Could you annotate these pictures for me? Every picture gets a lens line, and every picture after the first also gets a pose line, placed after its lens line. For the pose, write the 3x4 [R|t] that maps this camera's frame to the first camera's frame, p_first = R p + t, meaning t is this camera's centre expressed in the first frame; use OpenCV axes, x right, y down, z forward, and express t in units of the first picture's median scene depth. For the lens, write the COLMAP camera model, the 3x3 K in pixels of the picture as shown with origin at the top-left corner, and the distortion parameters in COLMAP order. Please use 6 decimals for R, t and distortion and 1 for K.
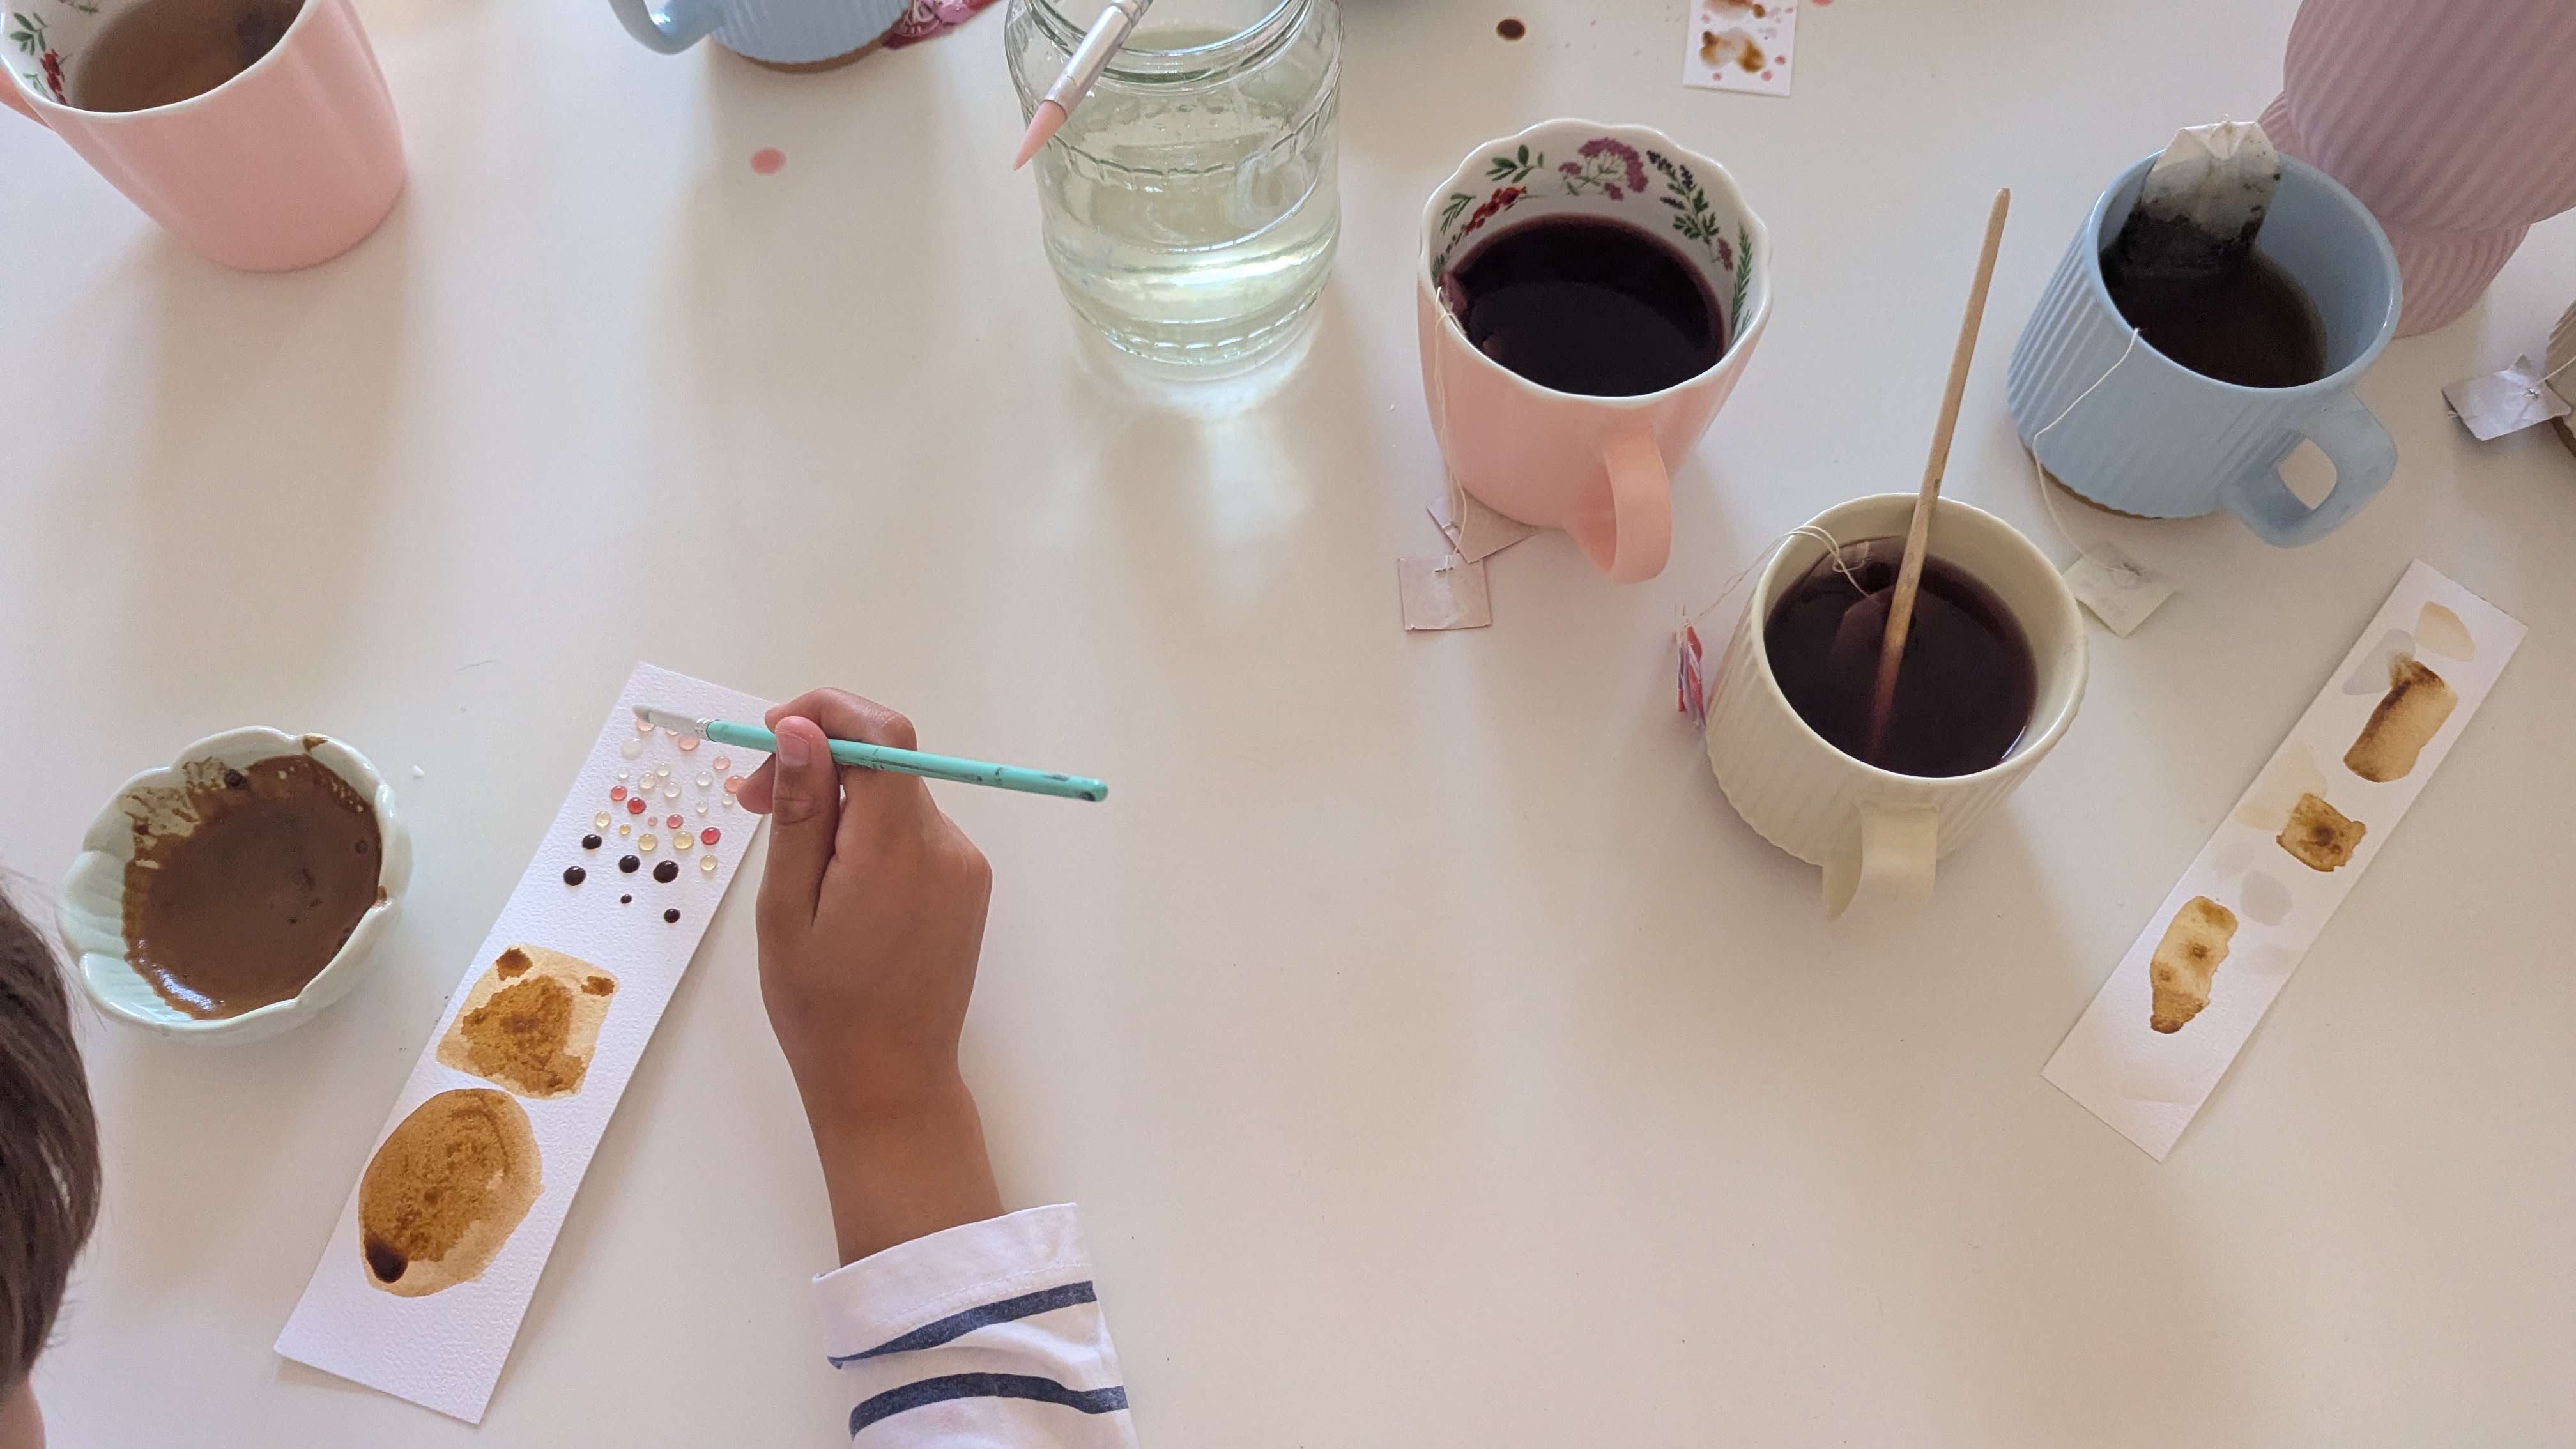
lens RADIAL K [[1686.3, 0, 1288.0], [0, 1686.3, 724.5], [0, 0, 1]] dist [0.033737, -0.001338]
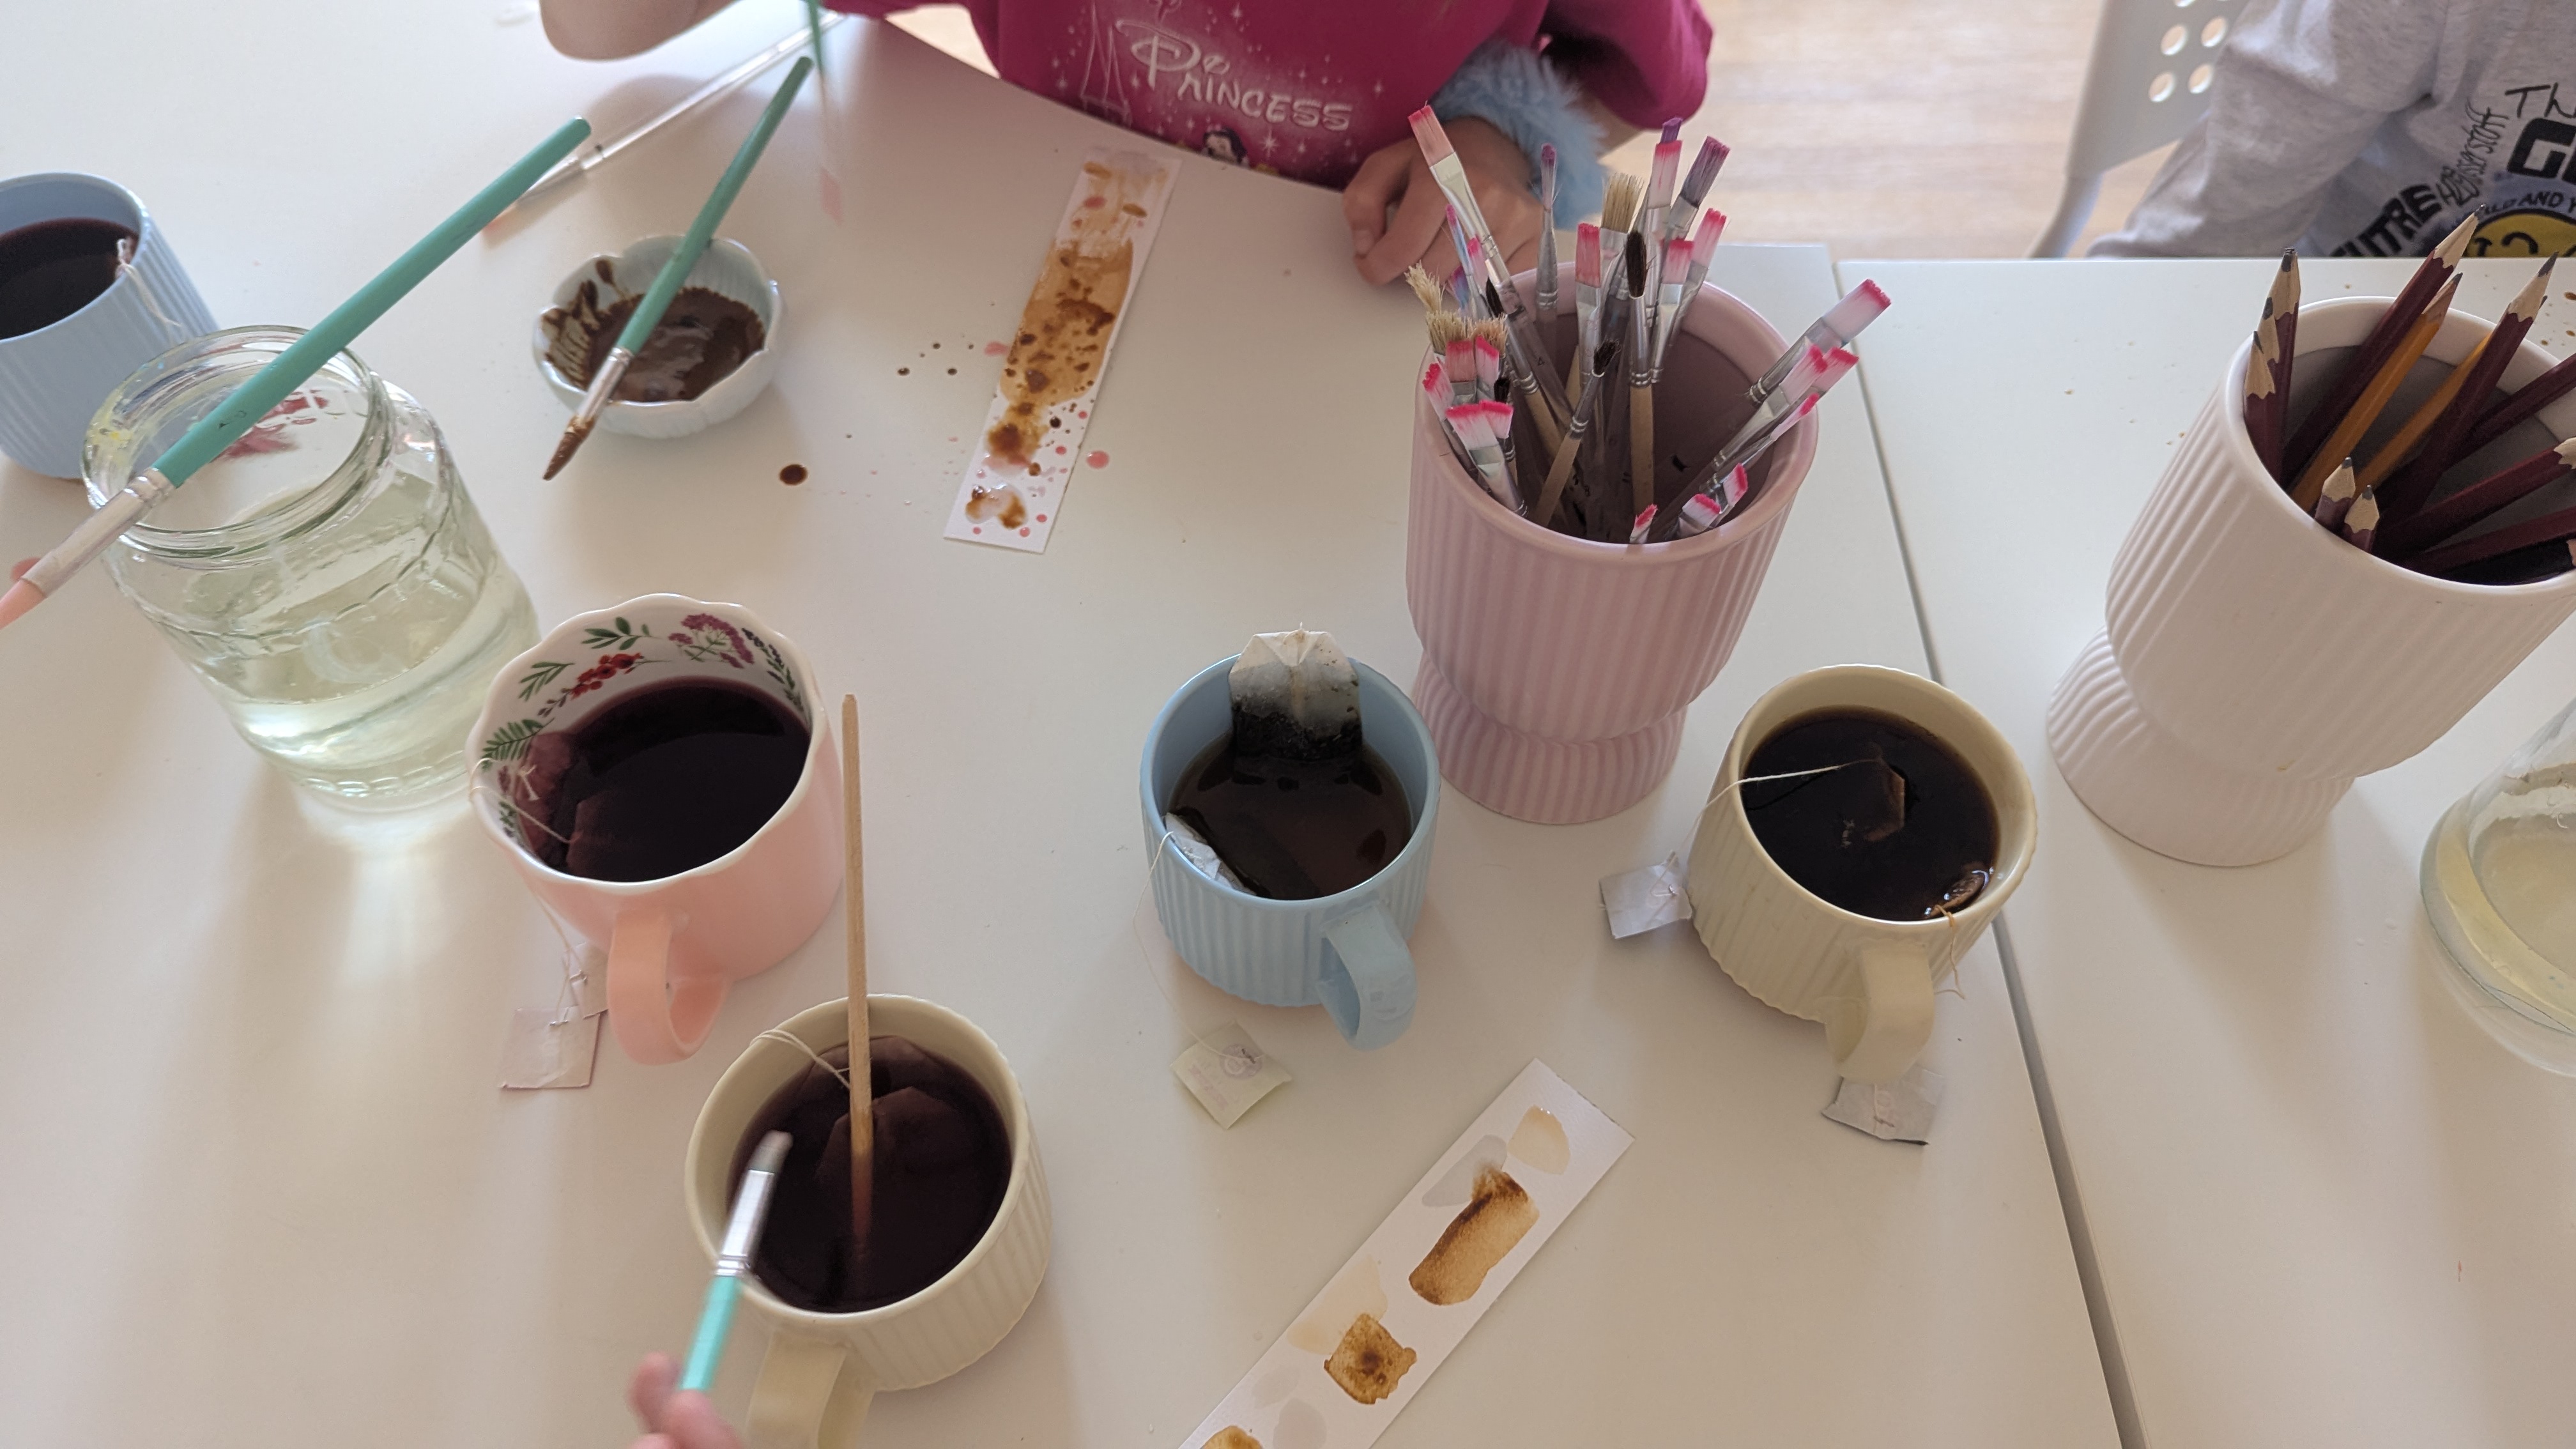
lens RADIAL K [[1686.3, 0, 1288.0], [0, 1686.3, 724.5], [0, 0, 1]] dist [0.033737, -0.001338]
pose [[0.998932, 0.043387, -0.015866, 0.549871], [-0.045324, 0.986894, -0.154876, -0.136290], [0.008938, 0.155430, 0.987806, 0.006013]]
